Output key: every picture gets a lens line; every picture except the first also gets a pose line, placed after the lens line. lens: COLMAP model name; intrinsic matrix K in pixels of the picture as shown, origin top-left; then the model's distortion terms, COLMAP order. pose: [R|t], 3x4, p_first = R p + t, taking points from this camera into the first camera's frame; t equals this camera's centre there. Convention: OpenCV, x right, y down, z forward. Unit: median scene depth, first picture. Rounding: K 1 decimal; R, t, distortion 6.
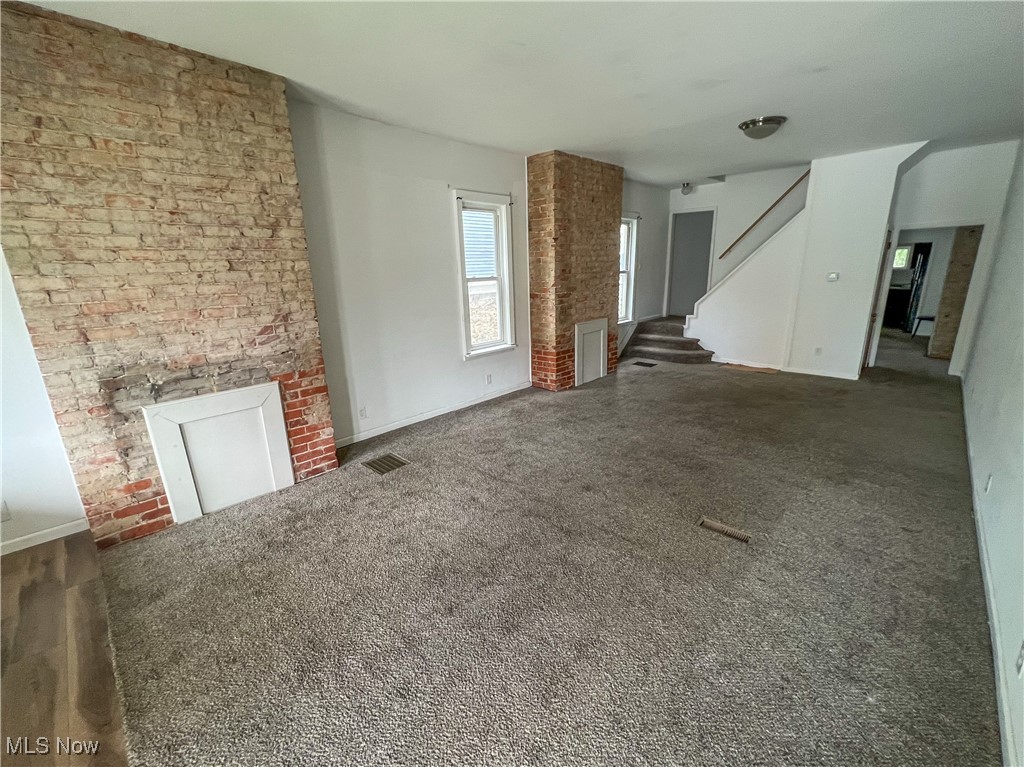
lens RADIAL K [[429.9, 0, 508.7], [0, 429.9, 381.1], [0, 0, 1]] dist [-0.001611, 0.000279]
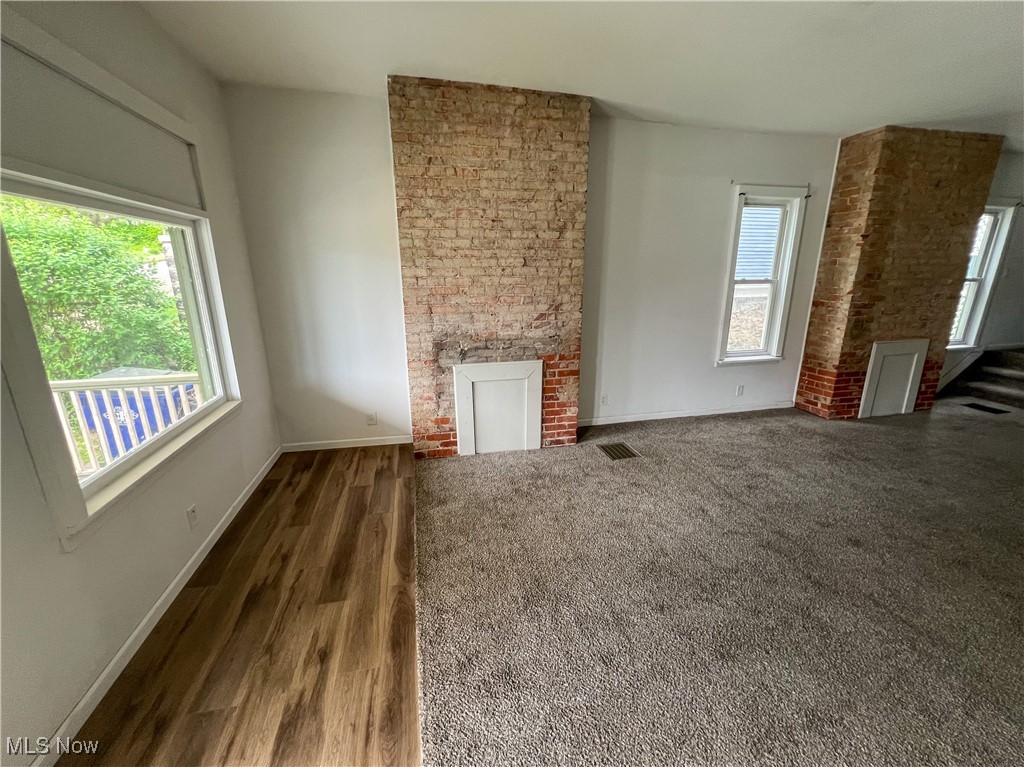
lens RADIAL K [[411.1, 0, 509.4], [0, 411.1, 381.0], [0, 0, 1]] dist [-0.001293, 0.000067]
pose [[0.840110, 0.165886, -0.516427, -0.018837], [-0.158830, 0.985588, 0.058209, 0.005925], [0.518641, 0.033122, 0.854350, -0.019567]]
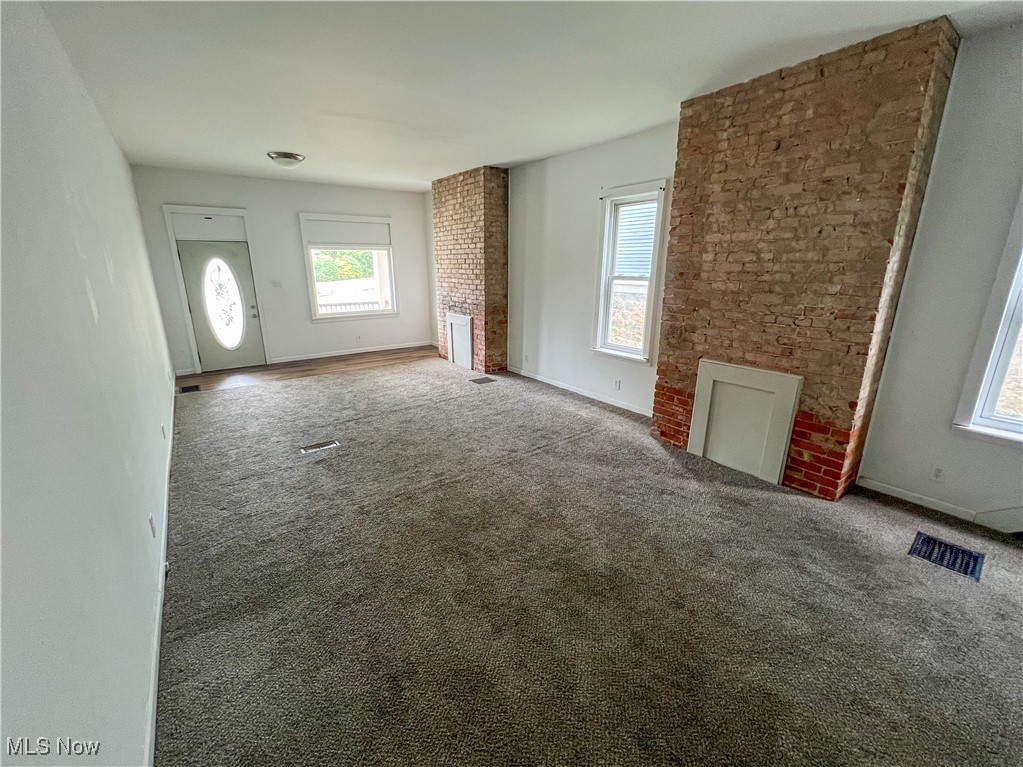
lens RADIAL K [[429.5, 0, 508.2], [0, 429.5, 381.1], [0, 0, 1]] dist [-0.001611, 0.000279]
pose [[-0.166452, 0.291214, -0.942066, 1.615897], [-0.244041, 0.913505, 0.325504, -0.476240], [0.955373, 0.284084, -0.080987, 1.556639]]
